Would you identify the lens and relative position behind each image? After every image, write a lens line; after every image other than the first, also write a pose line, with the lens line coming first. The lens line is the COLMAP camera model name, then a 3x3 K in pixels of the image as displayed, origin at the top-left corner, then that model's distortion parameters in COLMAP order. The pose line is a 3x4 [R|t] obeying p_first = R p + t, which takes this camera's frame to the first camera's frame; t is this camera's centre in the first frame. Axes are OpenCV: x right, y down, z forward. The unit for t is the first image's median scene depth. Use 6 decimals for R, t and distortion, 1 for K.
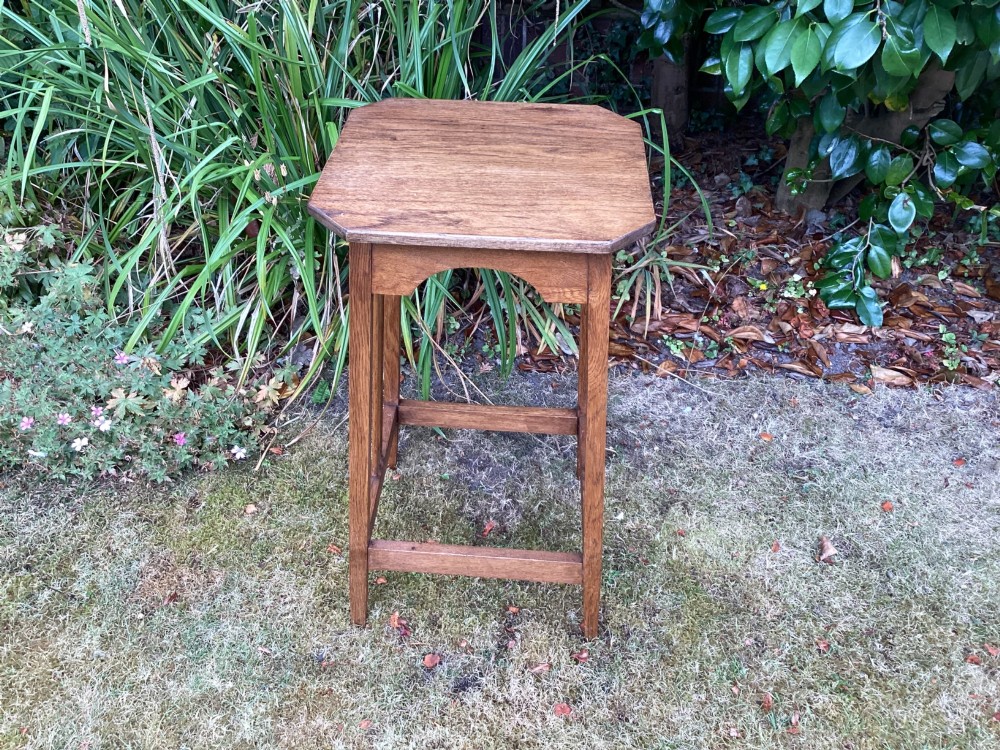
lens RADIAL K [[908.9, 0, 500.2], [0, 908.9, 383.2], [0, 0, 1]] dist [-0.009063, 0.000000]
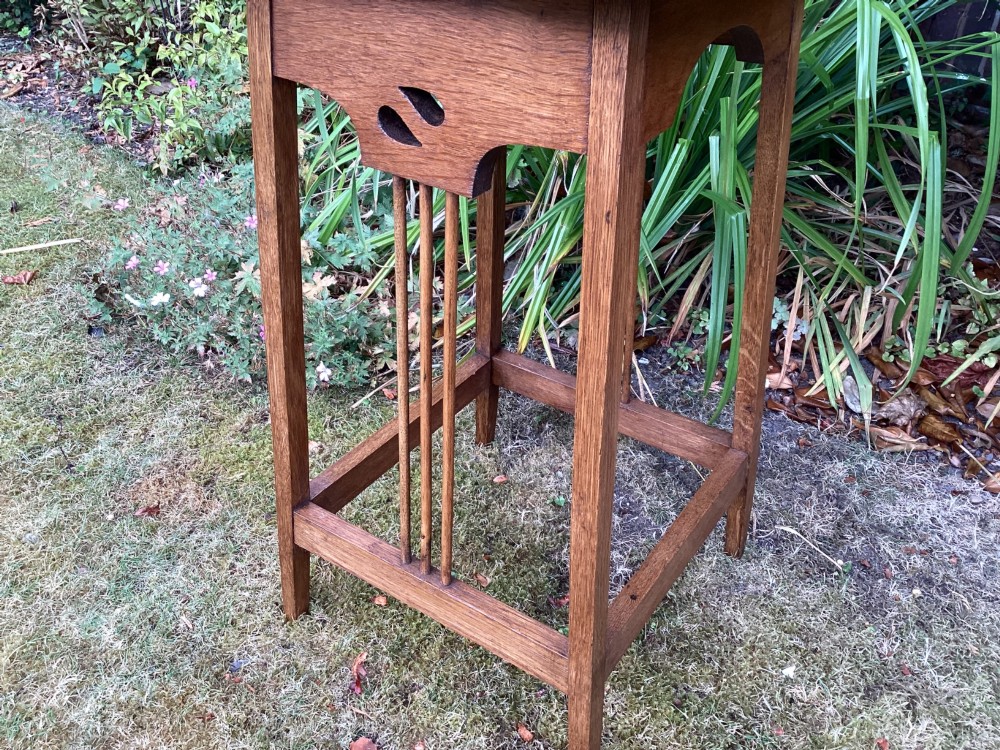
lens RADIAL K [[908.9, 0, 499.0], [0, 908.9, 389.5], [0, 0, 1]] dist [-0.009063, 0.000000]
pose [[0.848119, 0.306045, -0.432470, 0.155830], [-0.320399, 0.946378, 0.041385, 0.009846], [0.421946, 0.103464, 0.900698, 0.342507]]
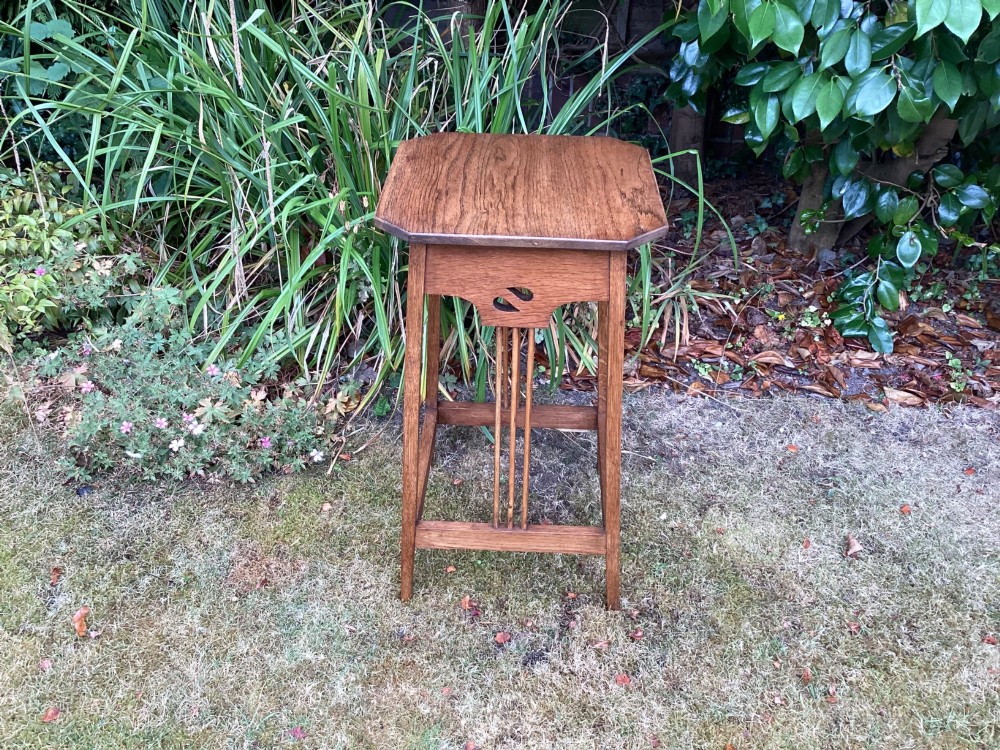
lens RADIAL K [[908.9, 0, 495.2], [0, 908.9, 383.9], [0, 0, 1]] dist [-0.009063, 0.000000]
pose [[0.999980, 0.005939, 0.002296, -0.067534], [-0.005803, 0.998458, -0.055204, 0.044247], [-0.002620, 0.055190, 0.998472, -0.094144]]
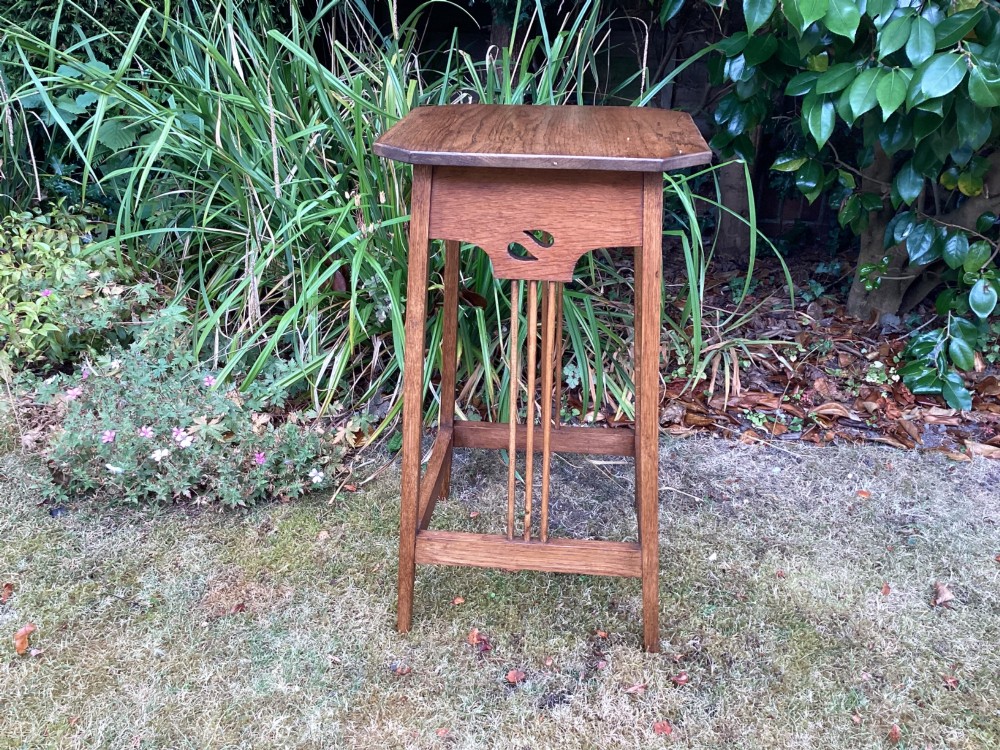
lens RADIAL K [[908.9, 0, 495.1], [0, 908.9, 381.1], [0, 0, 1]] dist [-0.009063, 0.000000]
pose [[0.998119, 0.022704, -0.056954, -0.038396], [-0.034836, 0.974408, -0.222070, 0.169002], [0.050454, 0.223637, 0.973366, 0.033689]]
